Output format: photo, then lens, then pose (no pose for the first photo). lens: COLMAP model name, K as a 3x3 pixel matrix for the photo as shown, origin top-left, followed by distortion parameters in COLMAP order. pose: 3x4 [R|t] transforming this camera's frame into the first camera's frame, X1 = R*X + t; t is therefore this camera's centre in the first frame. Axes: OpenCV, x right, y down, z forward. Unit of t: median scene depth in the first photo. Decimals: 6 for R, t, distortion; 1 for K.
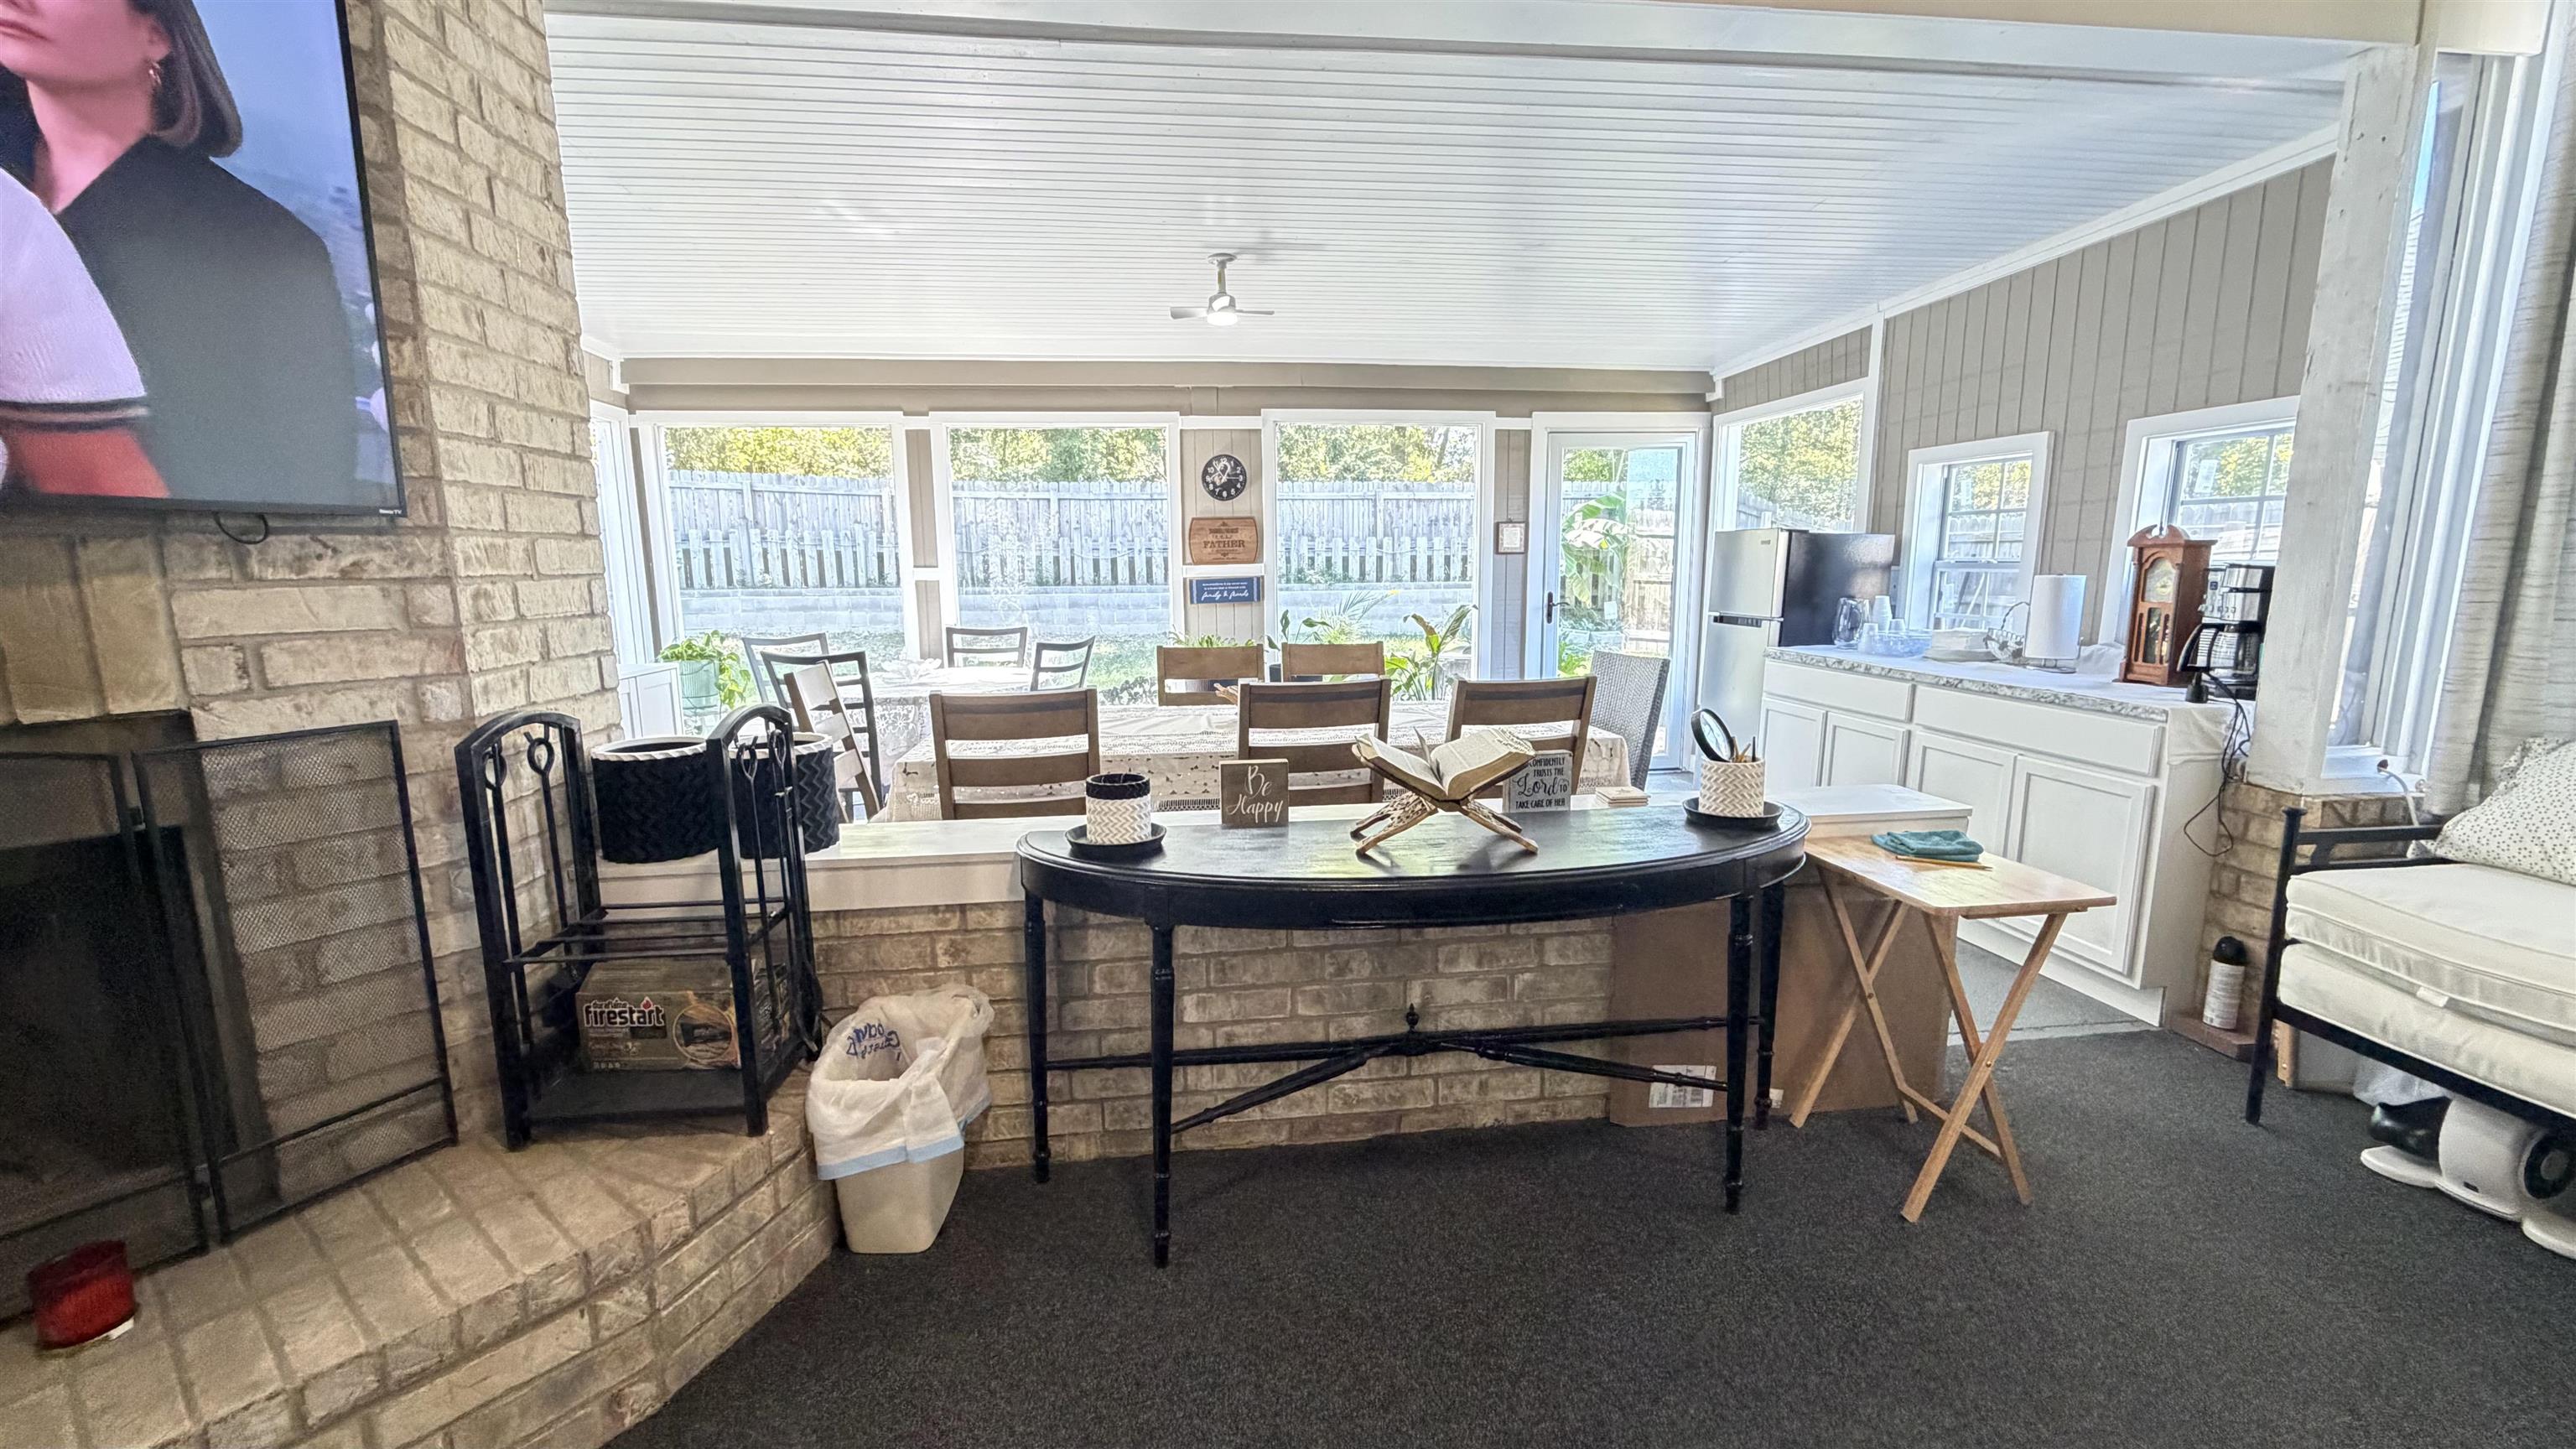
lens RADIAL K [[1028.2, 0, 1281.7], [0, 1028.2, 724.9], [0, 0, 1]] dist [-0.000013, -0.000047]
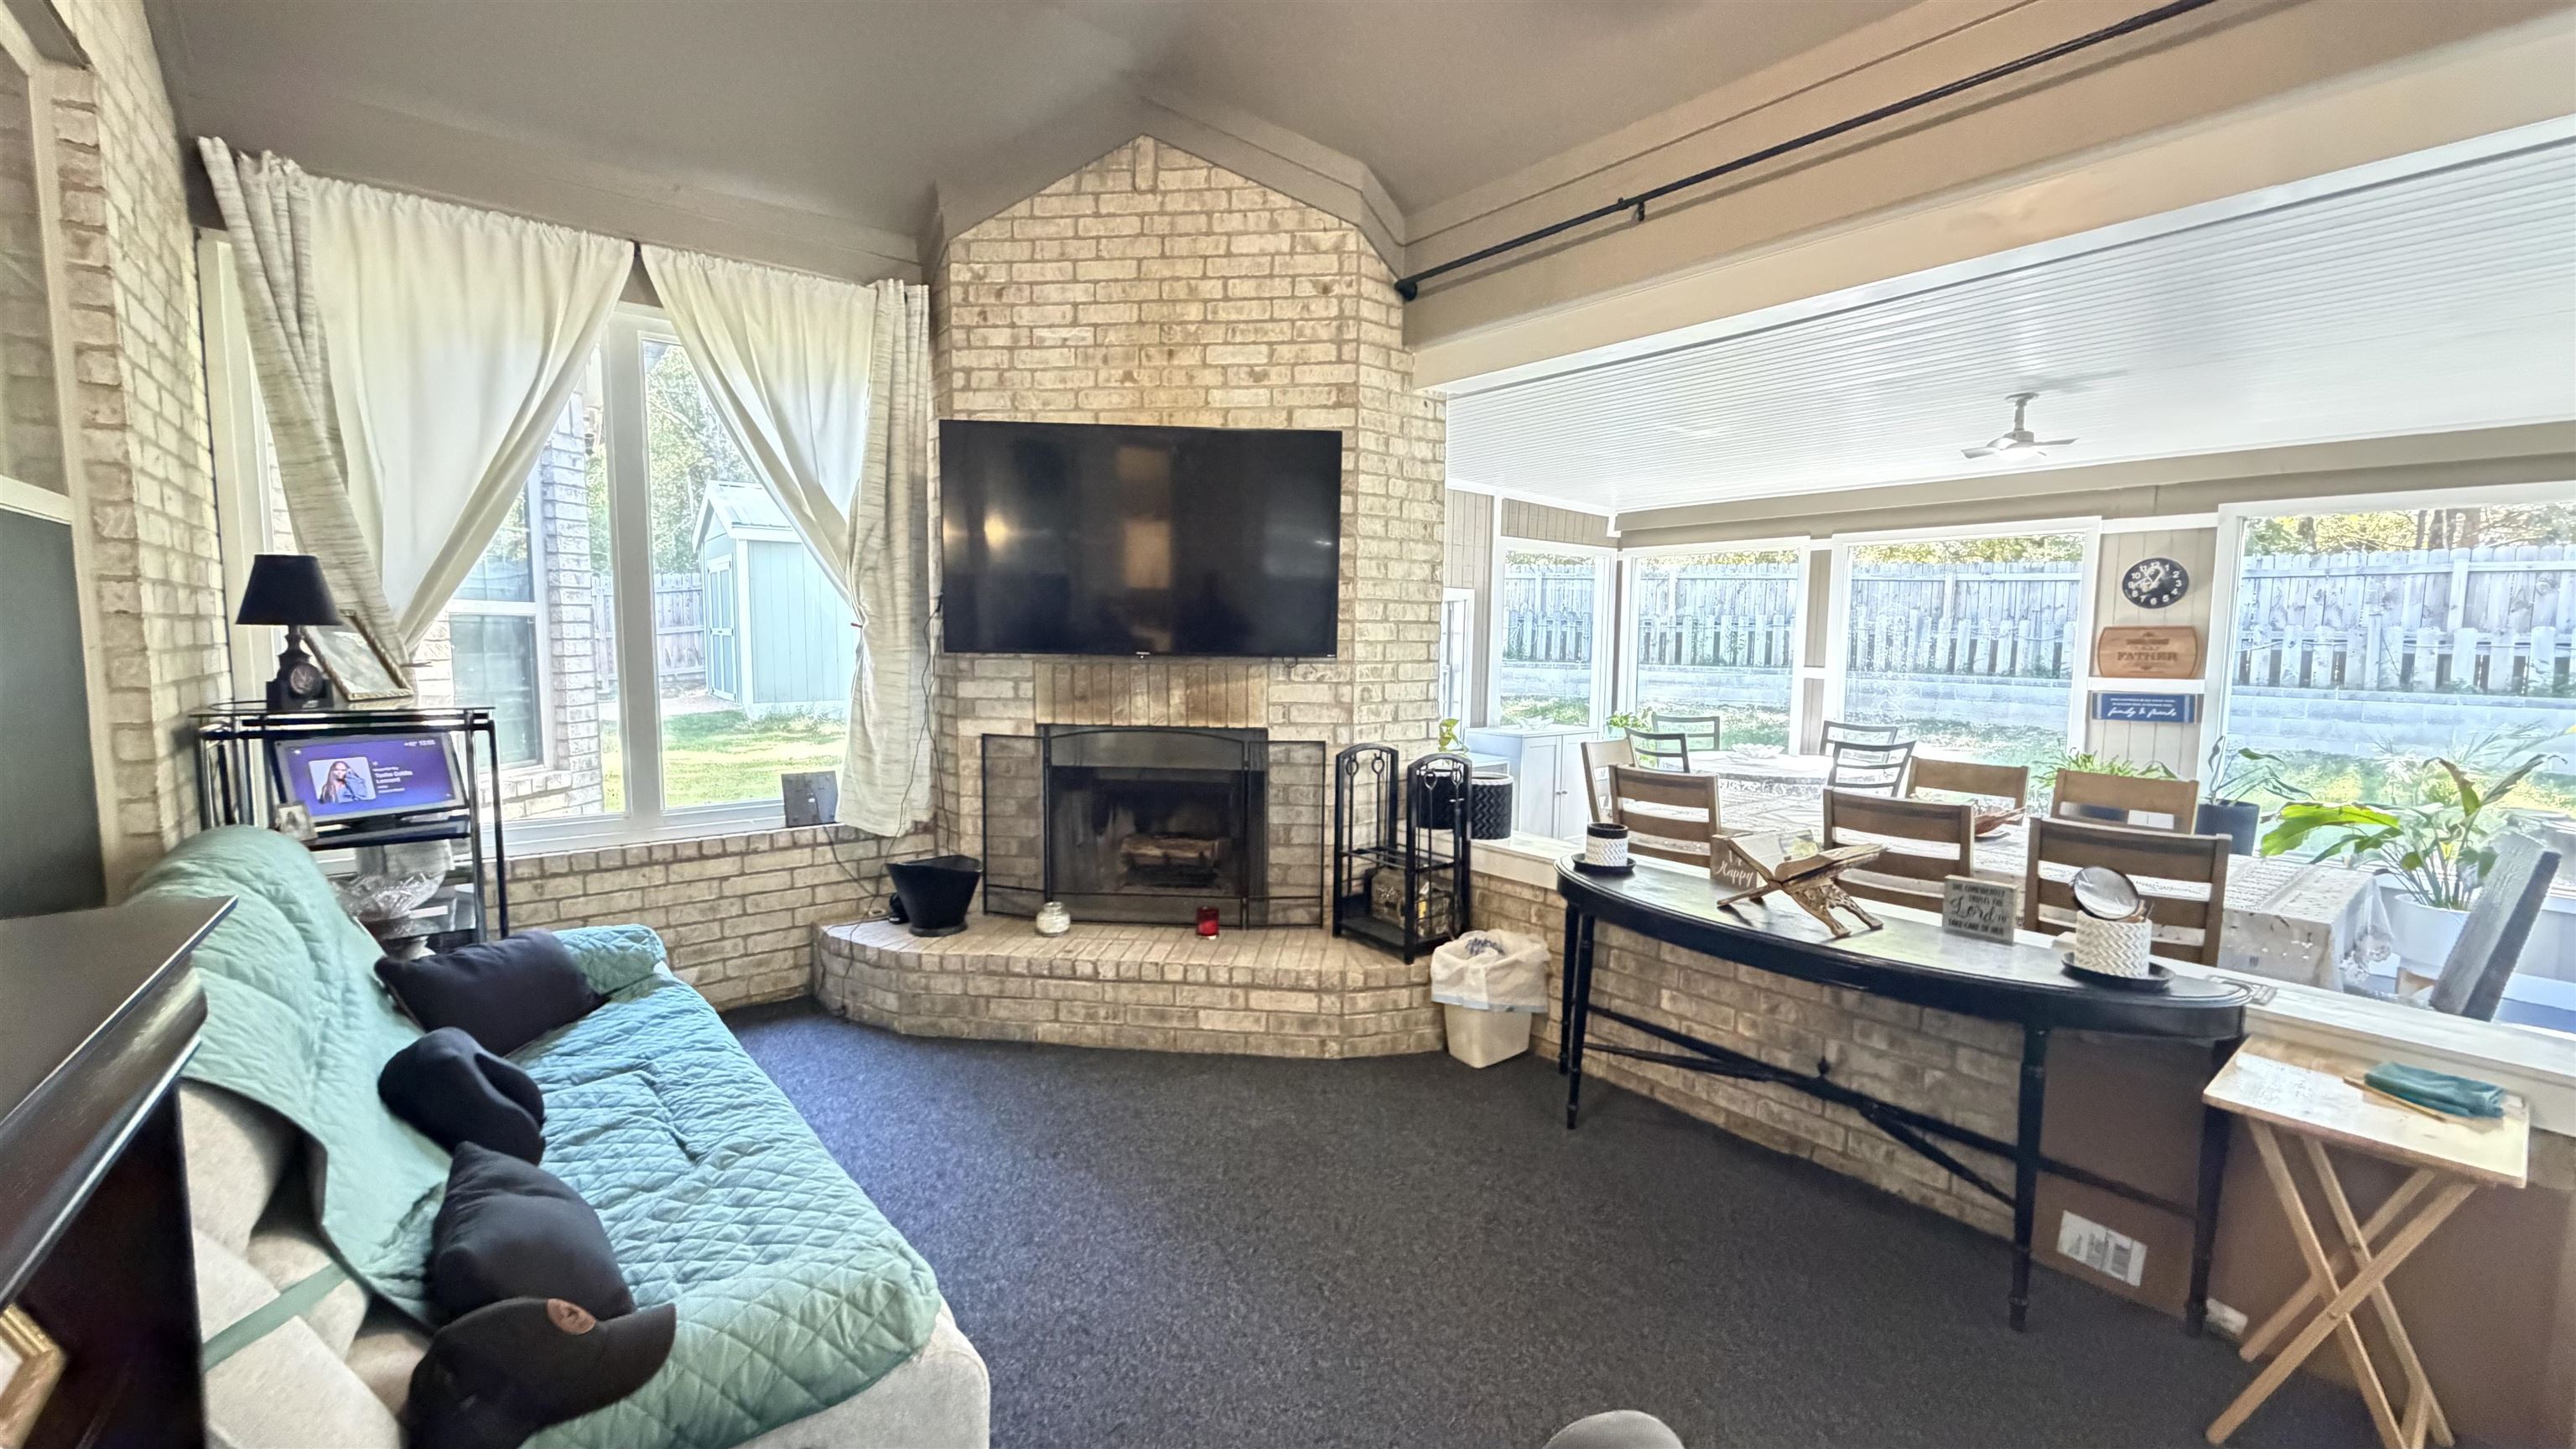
lens RADIAL K [[1028.2, 0, 1281.7], [0, 1028.2, 724.9], [0, 0, 1]] dist [-0.000013, -0.000047]
pose [[0.523611, 0.093142, -0.846851, 0.801619], [-0.149574, 0.988617, 0.016253, -0.047011], [0.838725, 0.118157, 0.531582, -0.260215]]
